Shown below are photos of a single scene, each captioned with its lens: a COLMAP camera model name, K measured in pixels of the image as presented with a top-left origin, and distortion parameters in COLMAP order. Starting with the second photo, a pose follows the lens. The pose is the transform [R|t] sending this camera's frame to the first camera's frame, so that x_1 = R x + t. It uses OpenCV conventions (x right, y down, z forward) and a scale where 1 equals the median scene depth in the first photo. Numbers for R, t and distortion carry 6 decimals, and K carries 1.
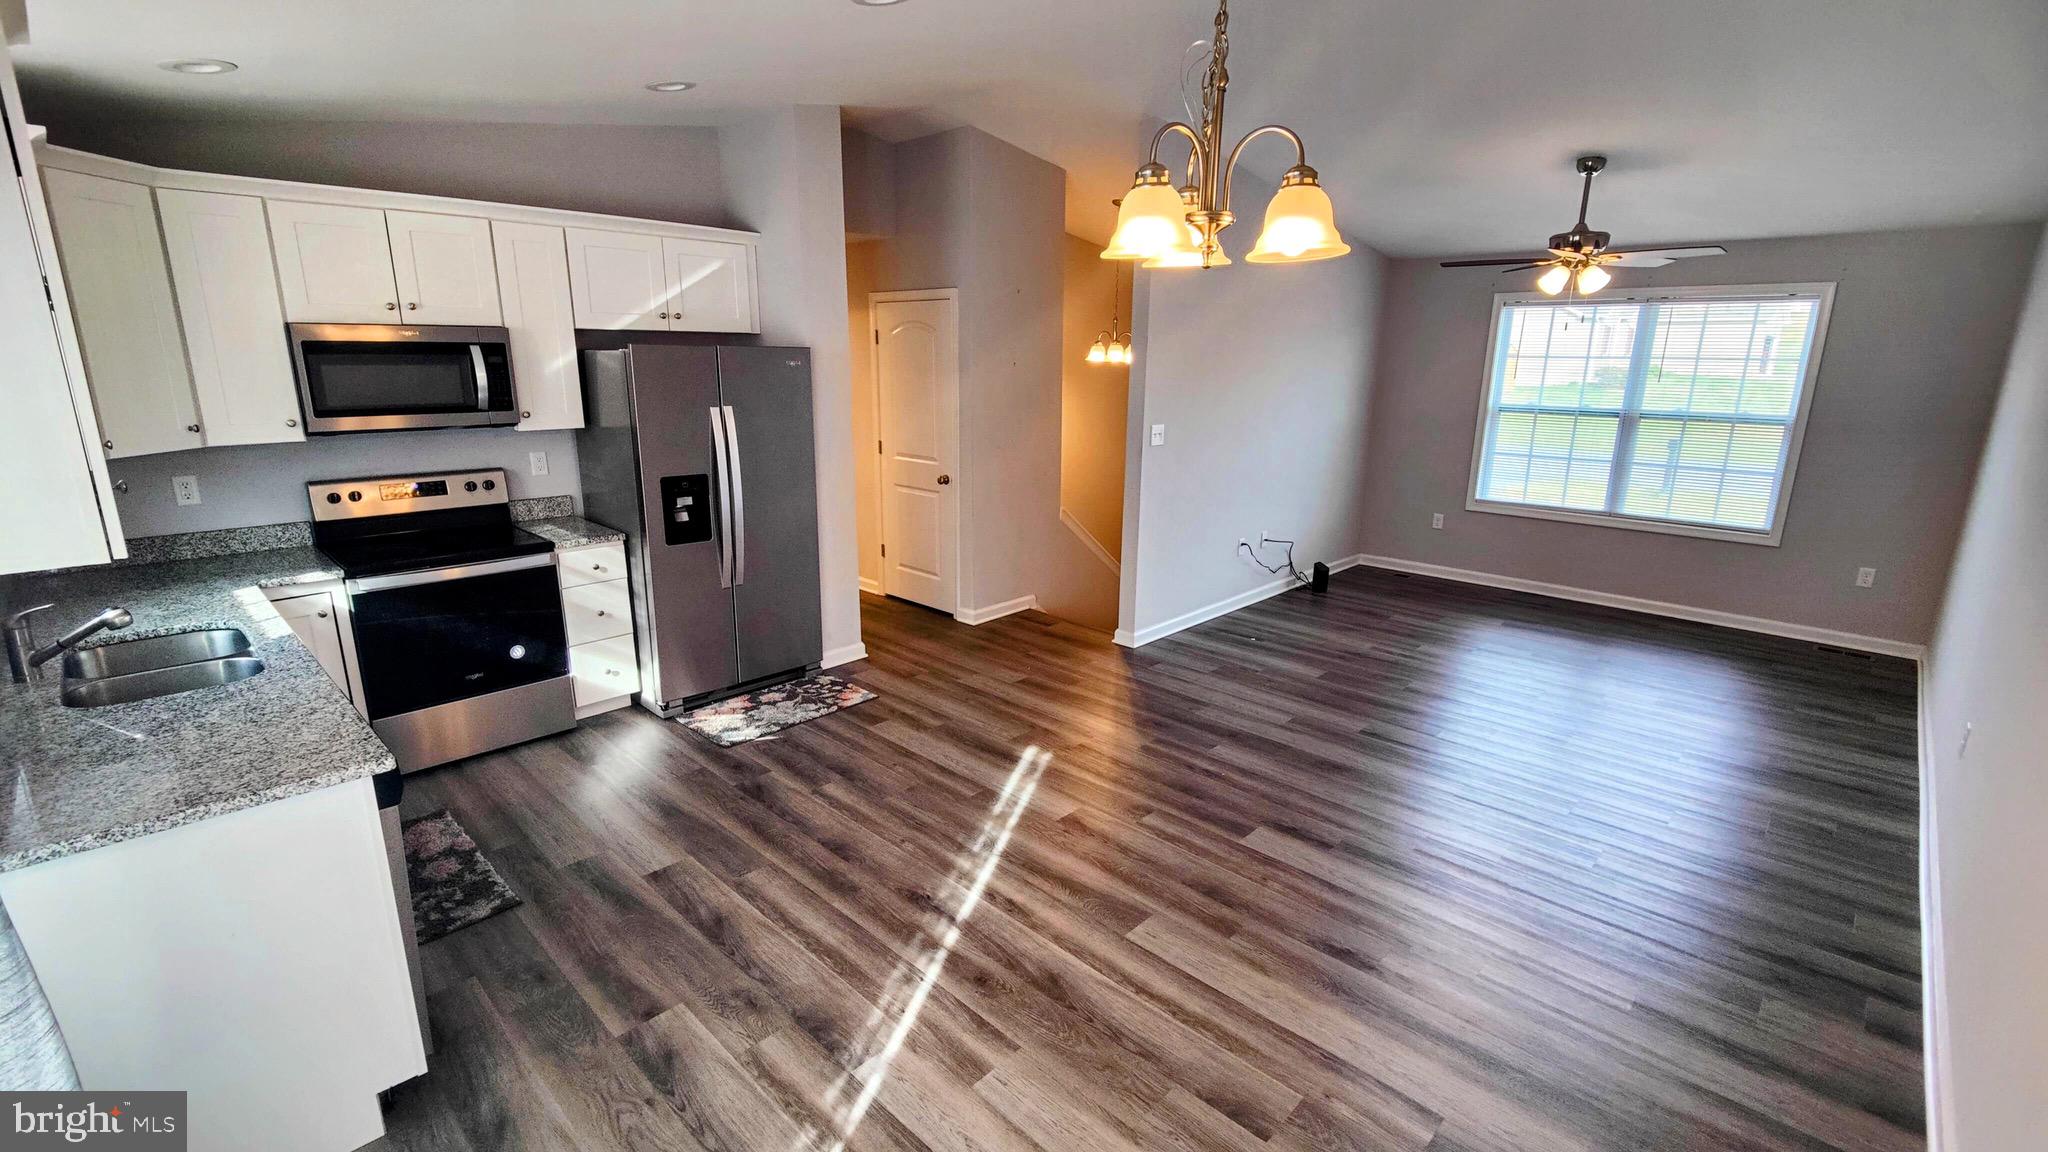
lens RADIAL K [[902.3, 0, 1024.0], [0, 902.3, 576.0], [0, 0, 1]] dist [-0.000928, -0.000246]
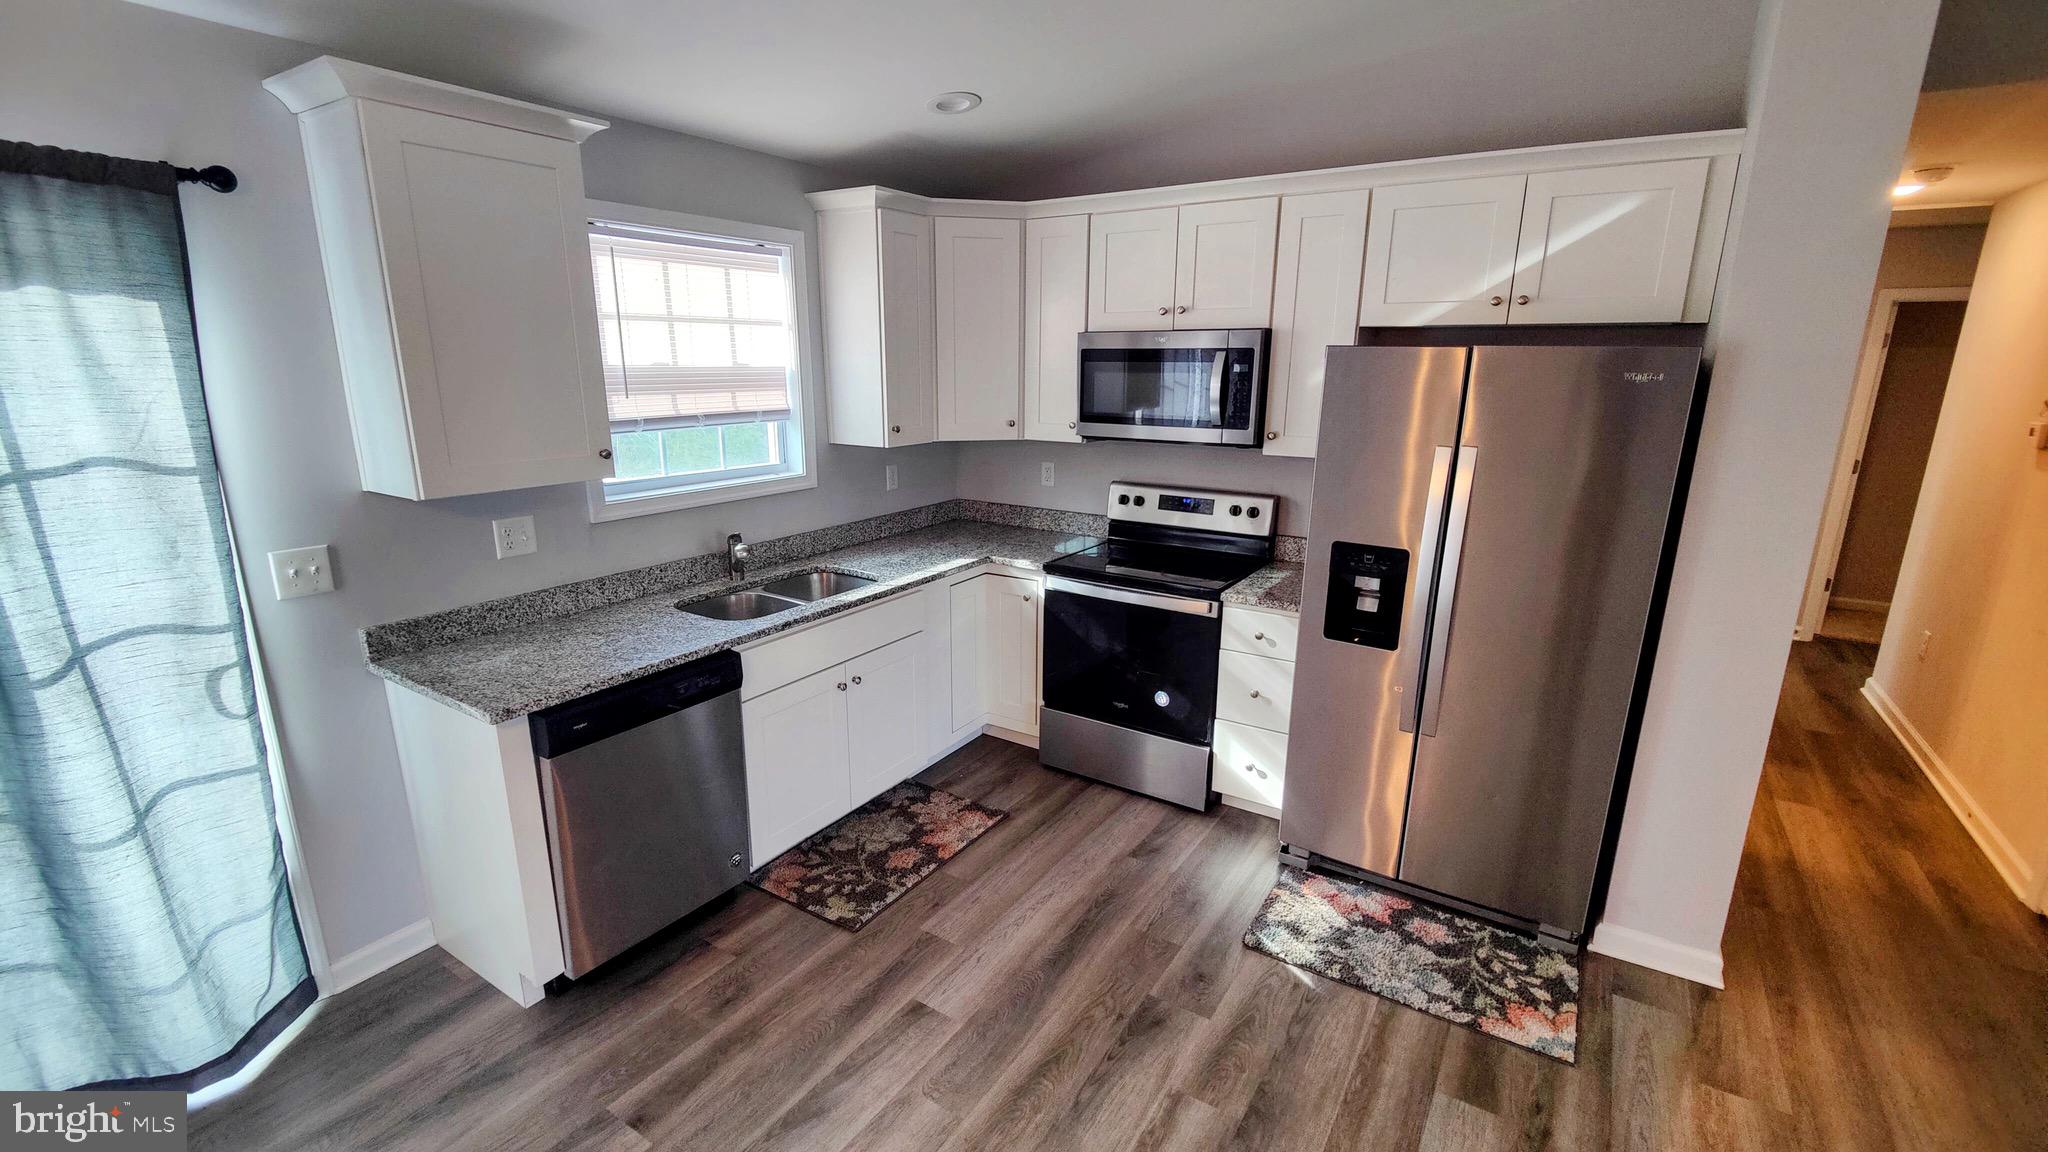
lens RADIAL K [[881.8, 0, 1024.0], [0, 881.8, 576.0], [0, 0, 1]] dist [0.013522, -0.000347]
pose [[0.182304, 0.227556, -0.956548, 0.202226], [-0.238983, 0.953932, 0.181387, -0.148511], [0.953757, 0.195531, 0.228287, 0.625603]]
